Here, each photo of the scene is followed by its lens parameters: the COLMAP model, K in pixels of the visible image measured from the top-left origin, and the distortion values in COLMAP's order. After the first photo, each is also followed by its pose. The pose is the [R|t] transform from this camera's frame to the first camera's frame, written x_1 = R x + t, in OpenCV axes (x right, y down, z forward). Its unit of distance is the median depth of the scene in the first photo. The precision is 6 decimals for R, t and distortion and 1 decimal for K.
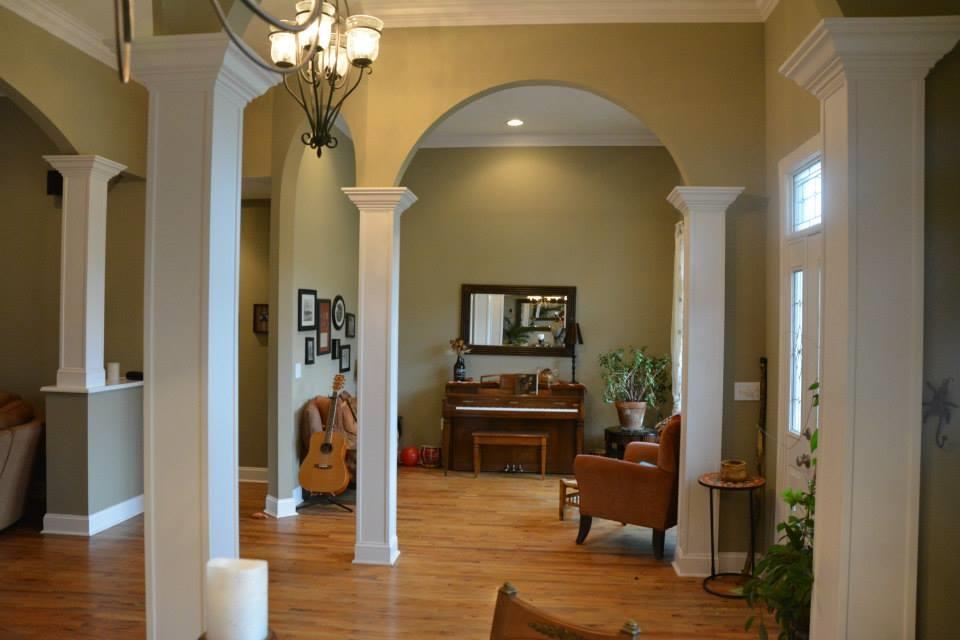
lens RADIAL K [[749.2, 0, 480.0], [0, 749.2, 320.0], [0, 0, 1]] dist [-0.158489, 0.122235]
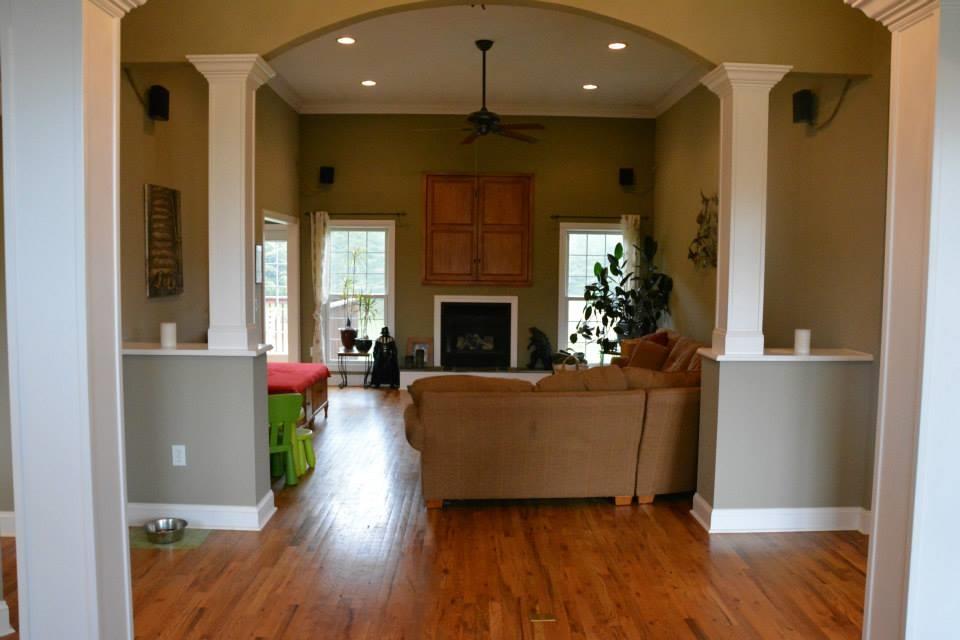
lens RADIAL K [[749.2, 0, 480.0], [0, 749.2, 320.0], [0, 0, 1]] dist [-0.158489, 0.122235]
pose [[0.103581, 0.065236, -0.992479, 0.247572], [-0.002972, 0.997863, 0.065280, 0.001576], [0.994617, -0.003812, 0.103553, 0.644295]]
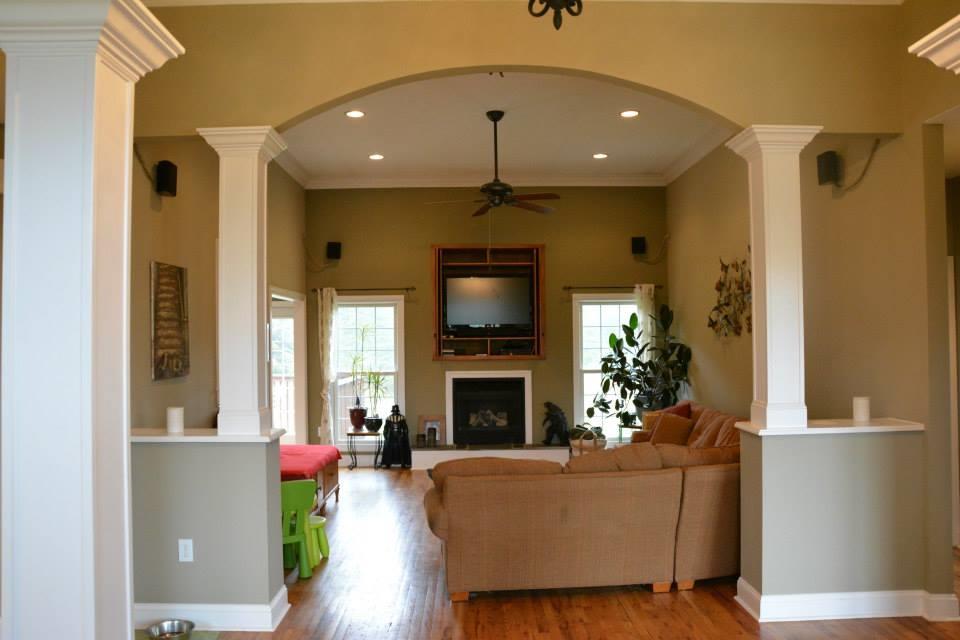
lens RADIAL K [[749.2, 0, 480.0], [0, 749.2, 320.0], [0, 0, 1]] dist [-0.158489, 0.122235]
pose [[0.104488, -0.033166, -0.993973, 0.199288], [0.018999, 0.999328, -0.031347, -0.002845], [0.994345, -0.015609, 0.105048, 0.621084]]
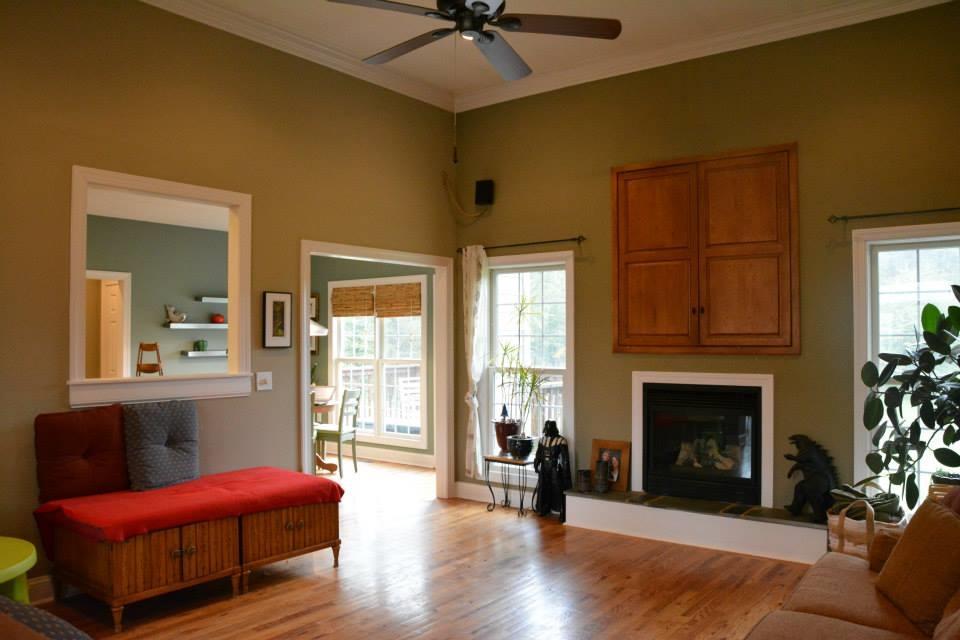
lens RADIAL K [[749.2, 0, 480.0], [0, 749.2, 320.0], [0, 0, 1]] dist [-0.158489, 0.122235]
pose [[-0.536567, -0.025681, -0.843467, -0.500062], [0.004128, 0.999445, -0.033056, 0.020722], [0.843847, -0.021219, -0.536163, 1.085188]]
